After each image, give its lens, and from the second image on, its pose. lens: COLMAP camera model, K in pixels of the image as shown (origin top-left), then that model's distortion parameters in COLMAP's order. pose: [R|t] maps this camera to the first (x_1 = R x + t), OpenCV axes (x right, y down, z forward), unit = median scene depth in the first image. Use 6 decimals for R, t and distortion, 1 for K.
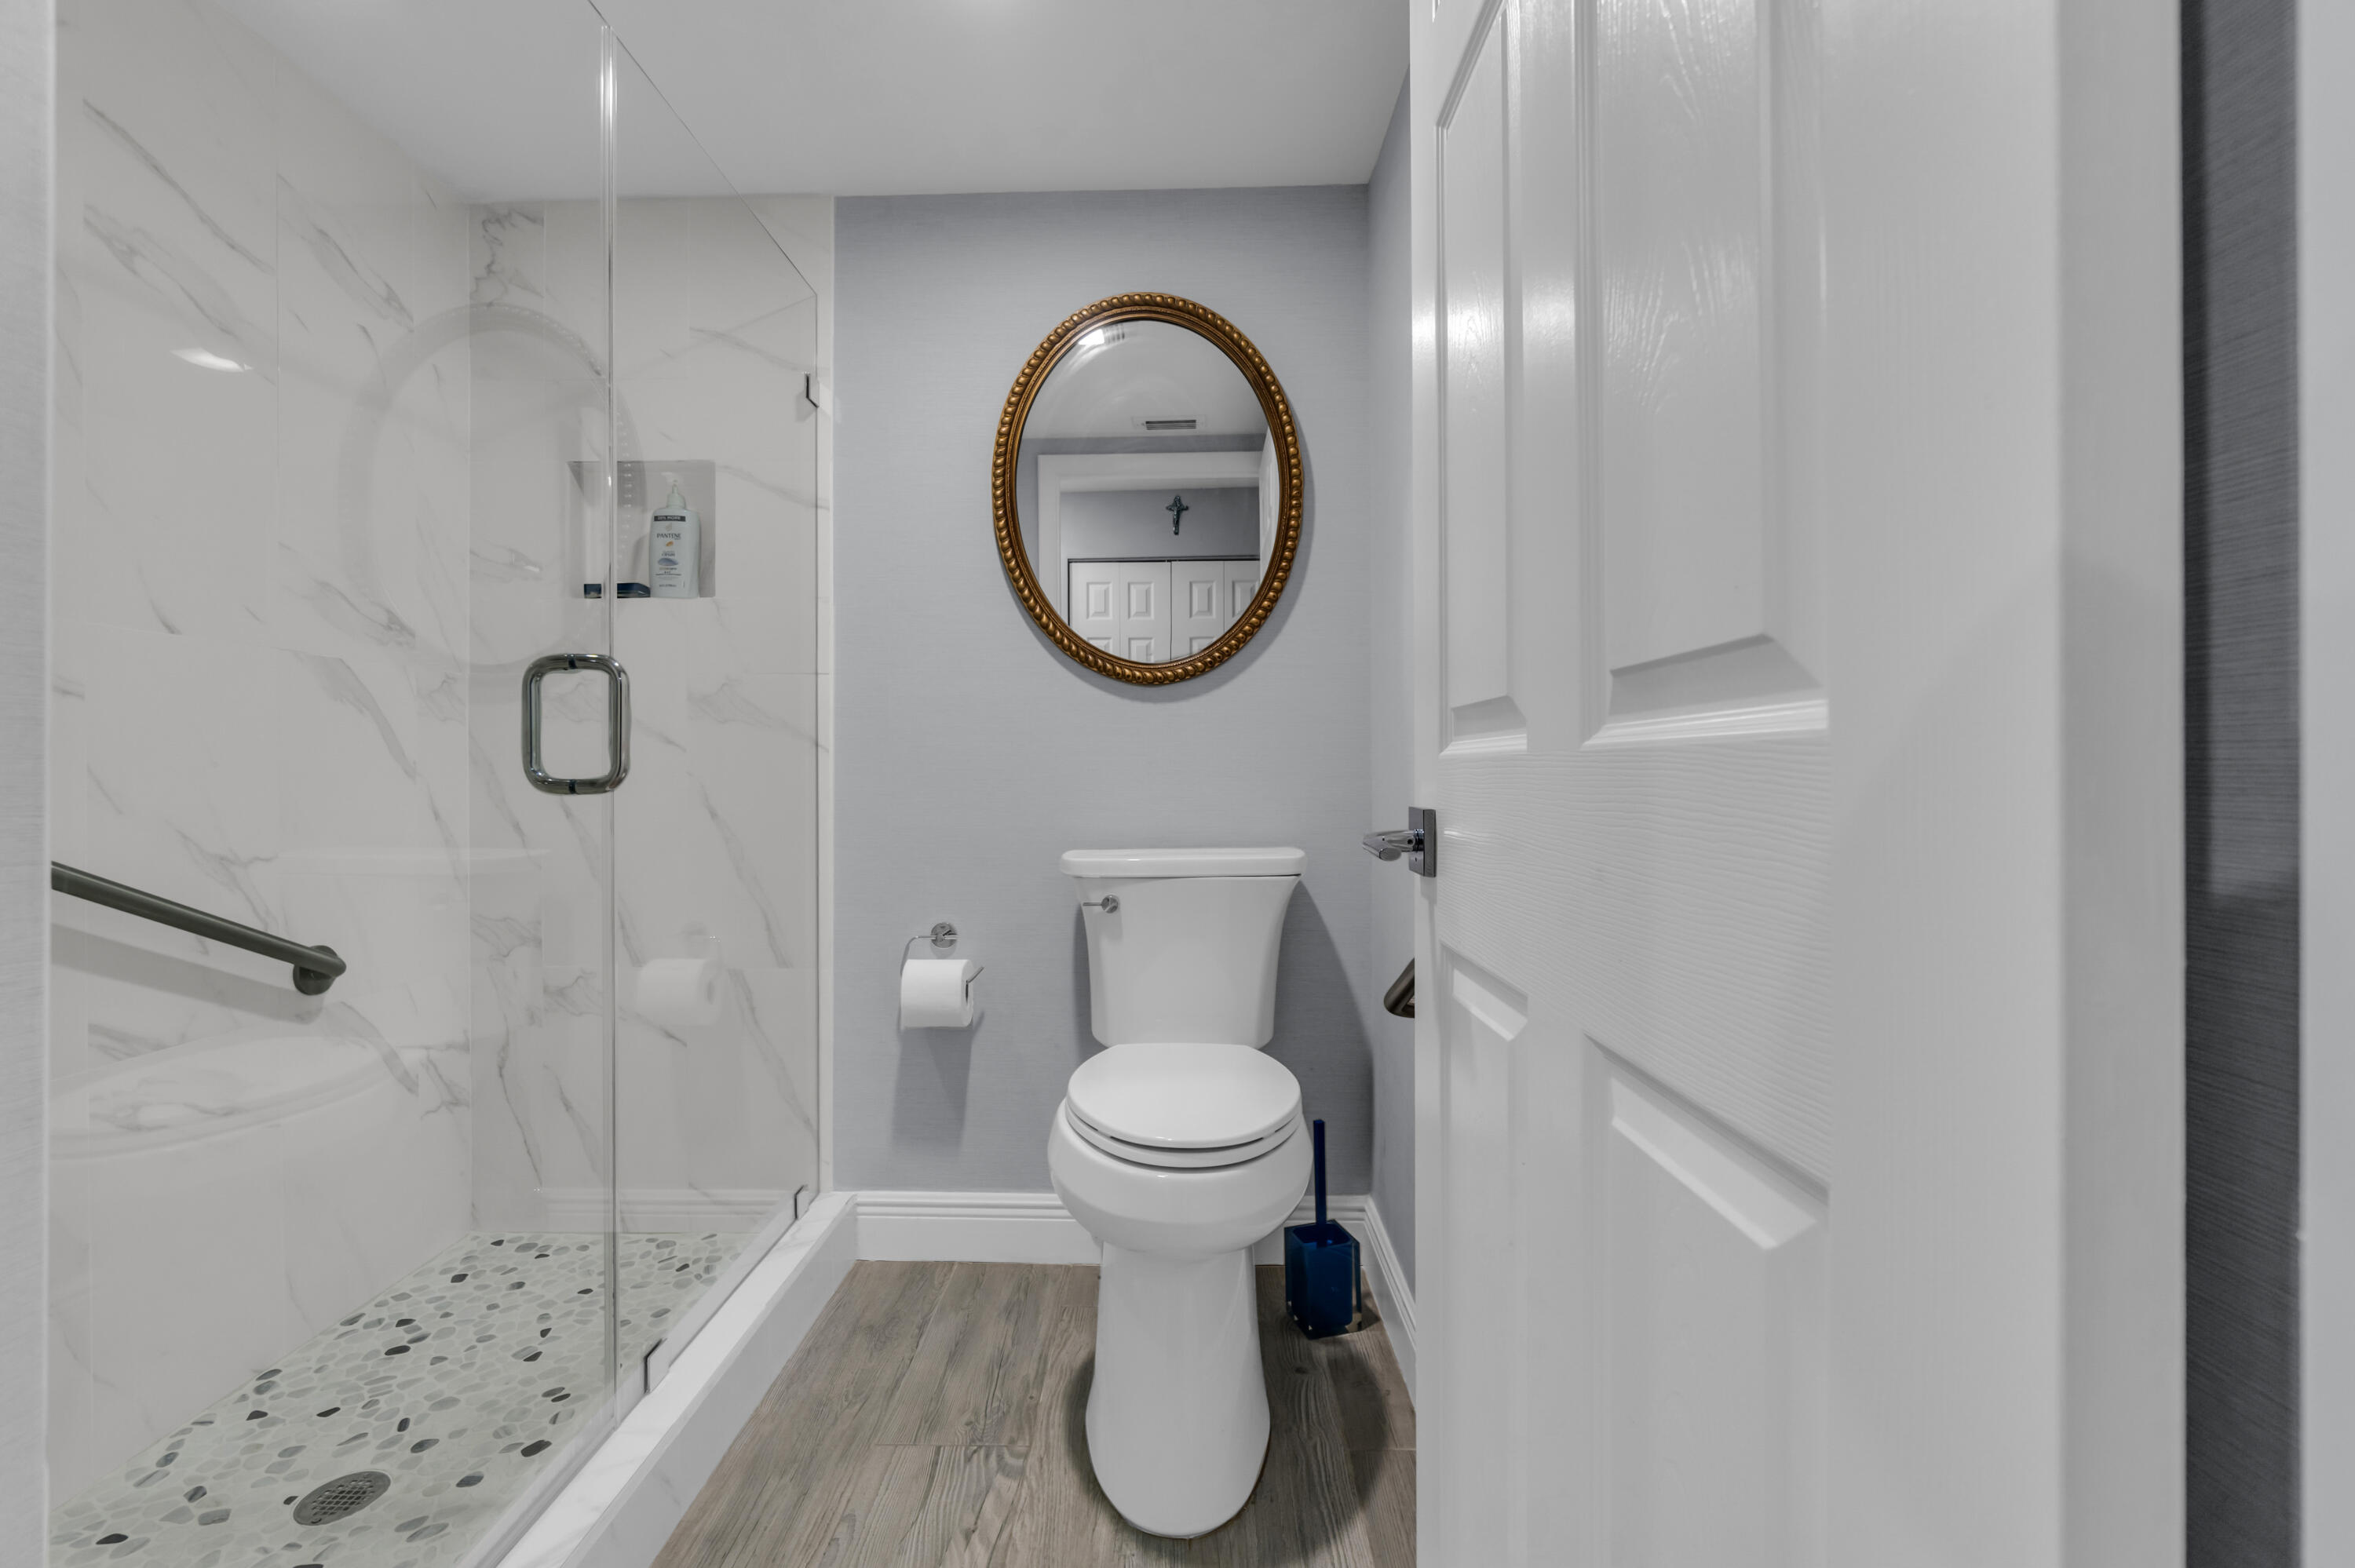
lens RADIAL K [[1038.4, 0, 1176.2], [0, 1038.4, 773.1], [0, 0, 1]] dist [-0.001774, 0.000473]
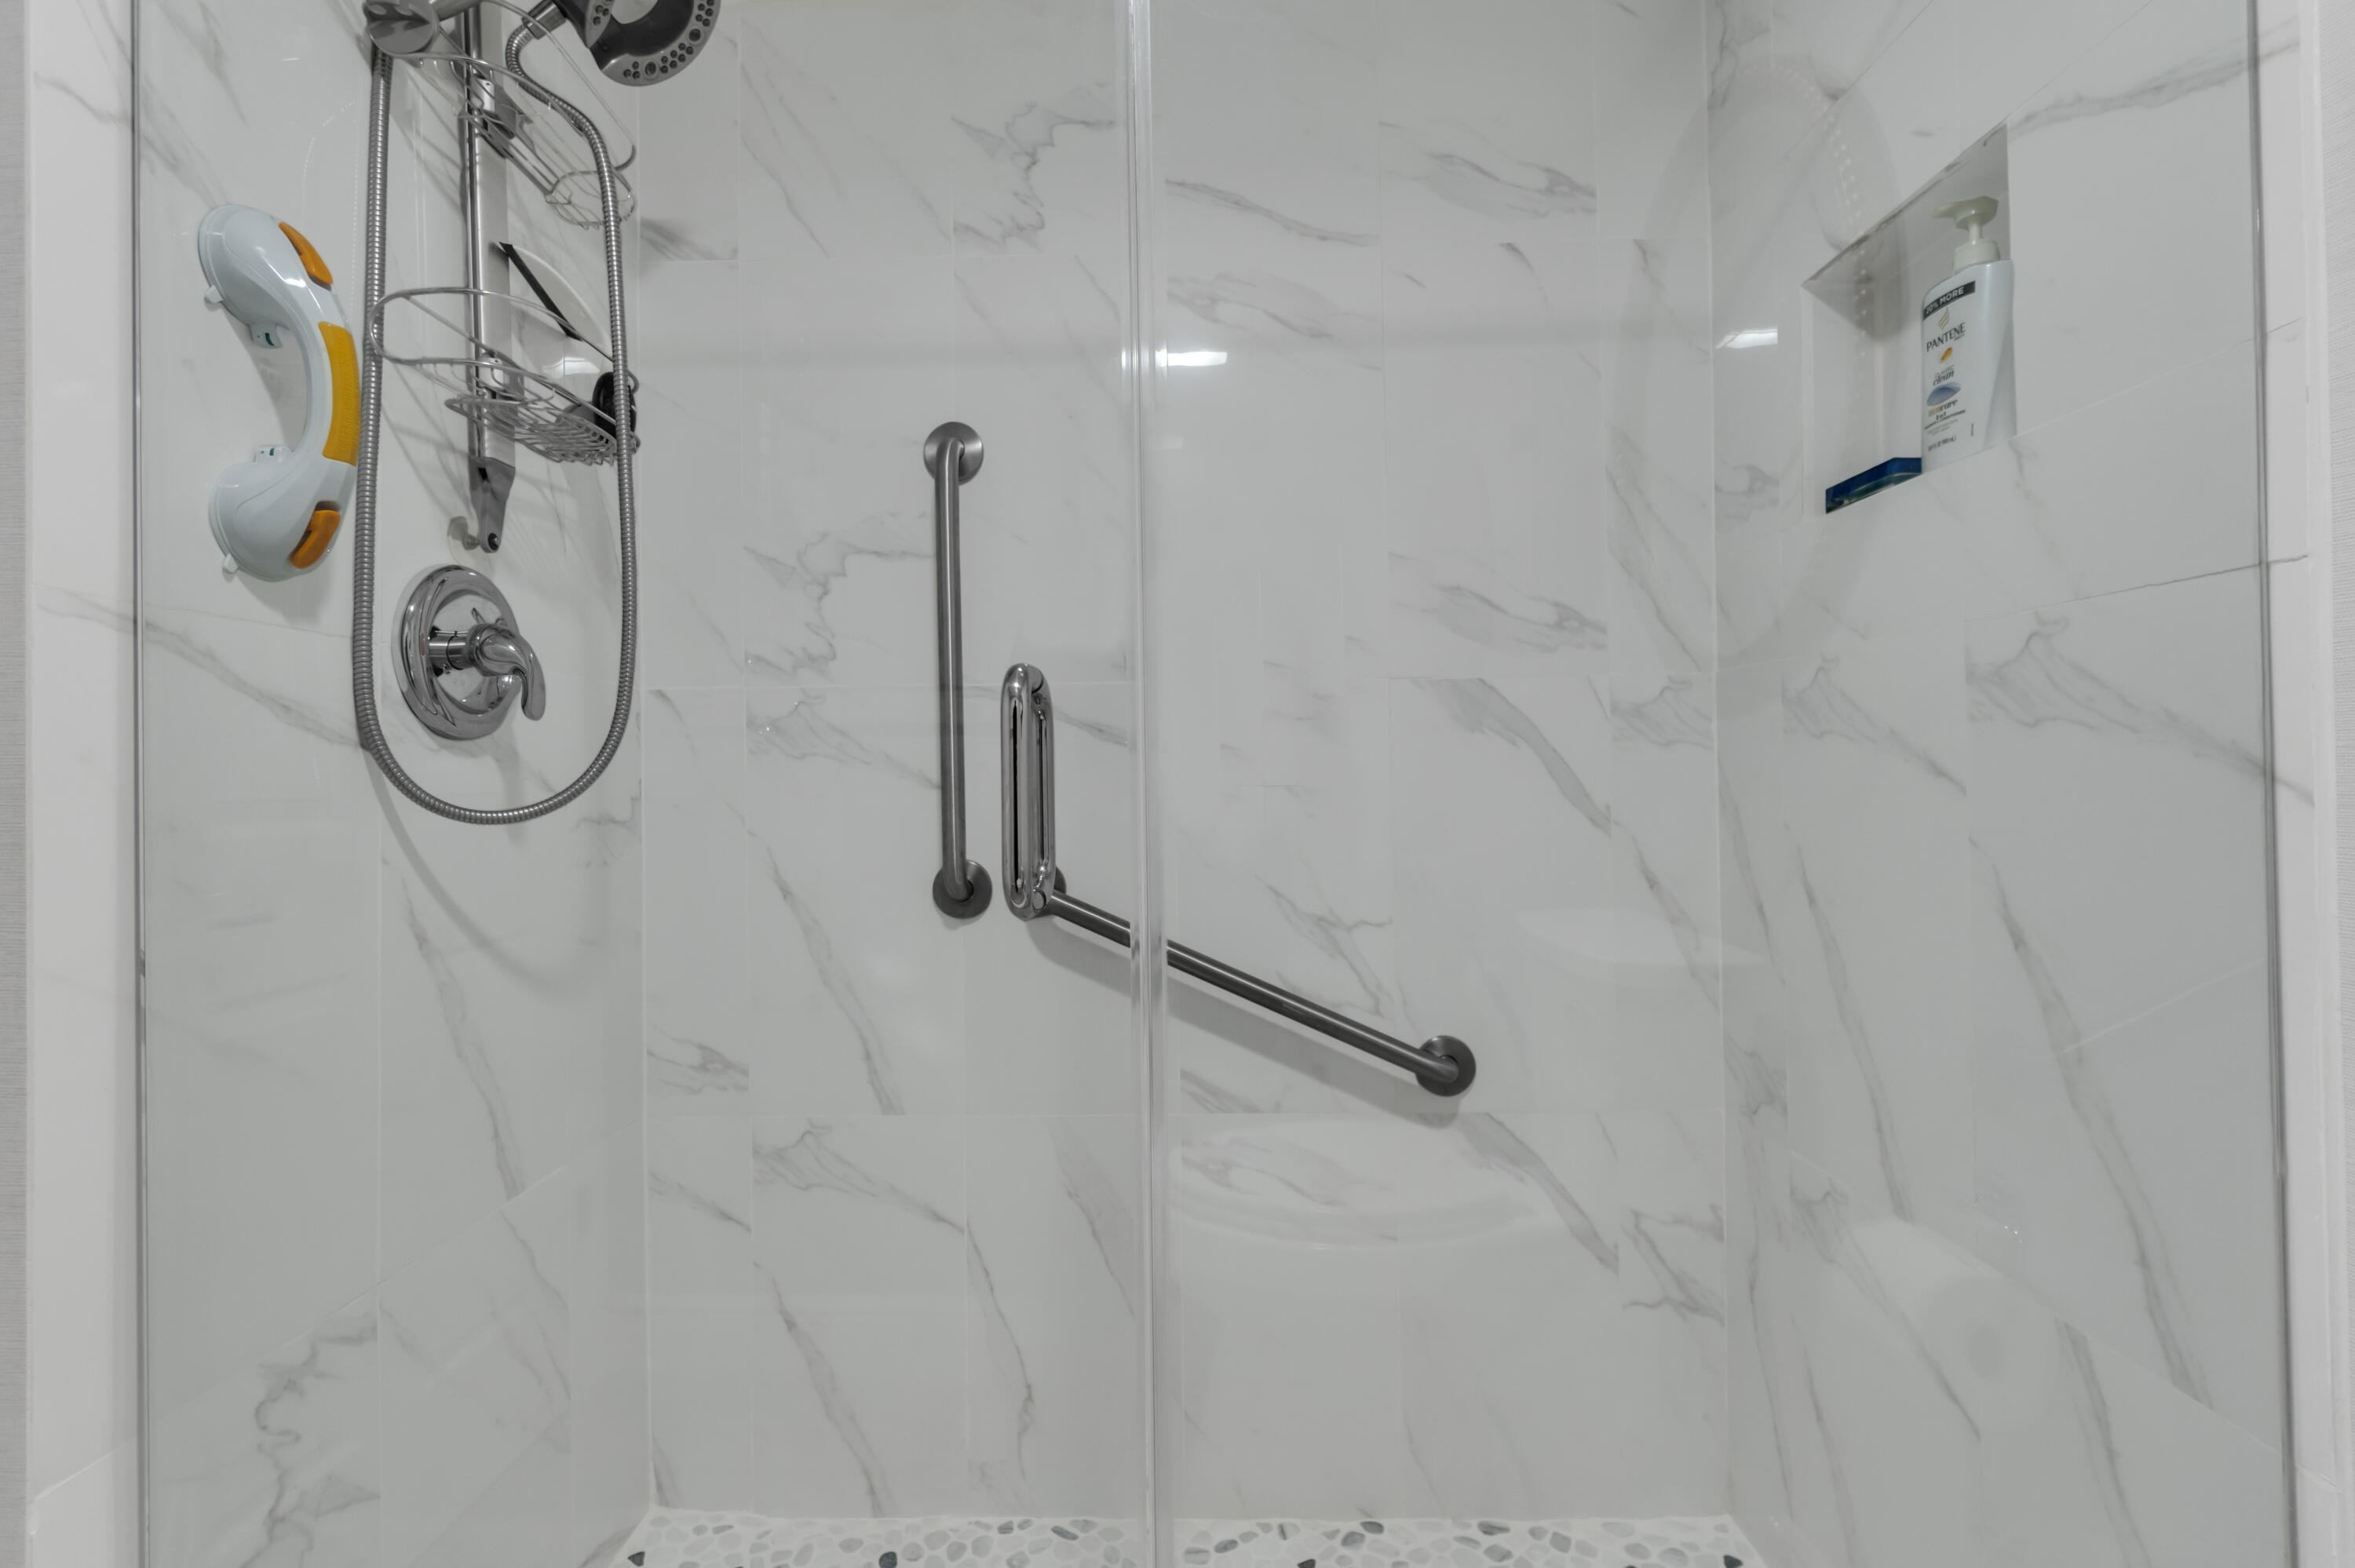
lens RADIAL K [[1038.4, 0, 1176.2], [0, 1038.4, 773.1], [0, 0, 1]] dist [-0.001774, 0.000473]
pose [[-0.018023, -0.004363, -0.999828, -0.009852], [0.010959, 0.999930, -0.004561, -0.035076], [0.999778, -0.011039, -0.017973, 0.737740]]
